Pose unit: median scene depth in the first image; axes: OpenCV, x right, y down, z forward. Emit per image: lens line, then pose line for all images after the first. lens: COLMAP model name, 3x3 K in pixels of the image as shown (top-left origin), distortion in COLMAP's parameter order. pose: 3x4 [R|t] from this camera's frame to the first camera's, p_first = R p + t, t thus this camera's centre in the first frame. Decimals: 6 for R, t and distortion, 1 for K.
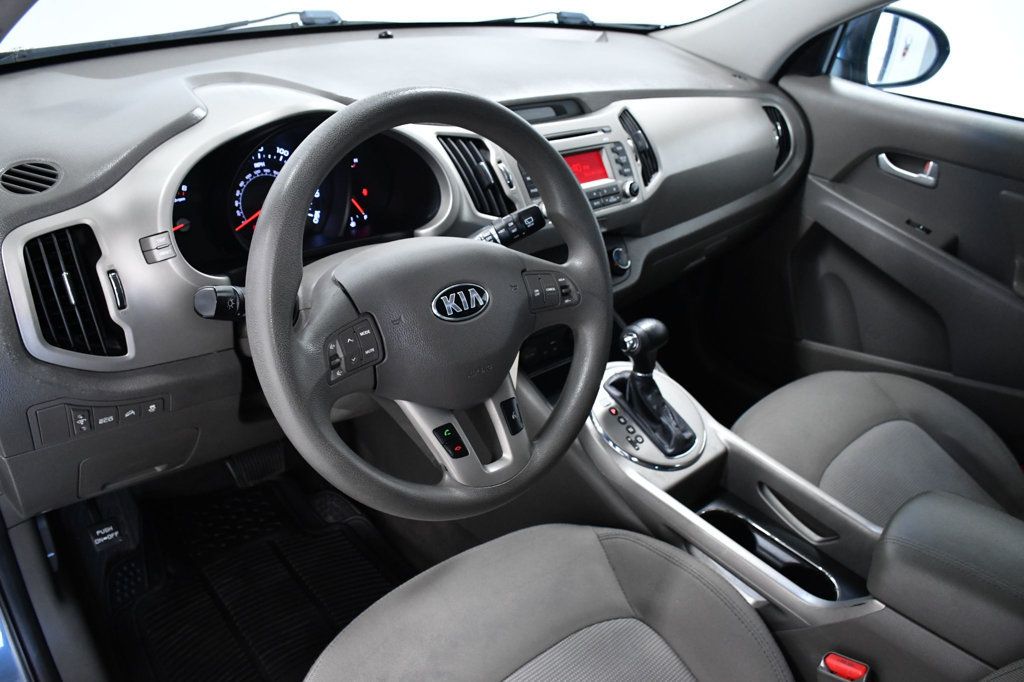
lens RADIAL K [[778.4, 0, 510.3], [0, 778.4, 351.2], [0, 0, 1]] dist [-0.132864, 0.051921]
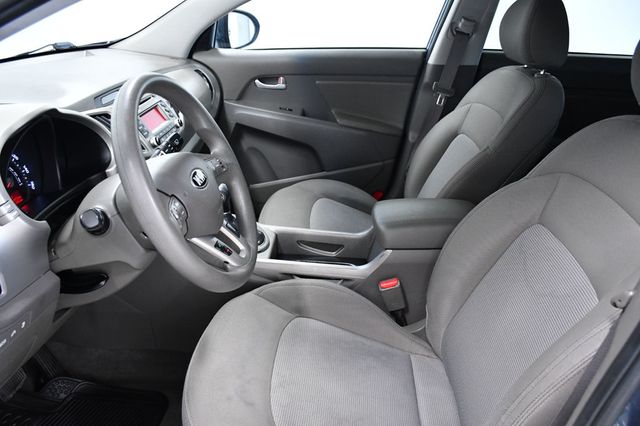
lens RADIAL K [[486.5, 0, 322.5], [0, 486.5, 211.4], [0, 0, 1]] dist [-0.132864, 0.051921]
pose [[0.712667, -0.358132, 0.603197, -0.285200], [0.387077, 0.917873, 0.087638, 0.010827], [-0.585045, 0.171027, 0.792762, -0.044561]]
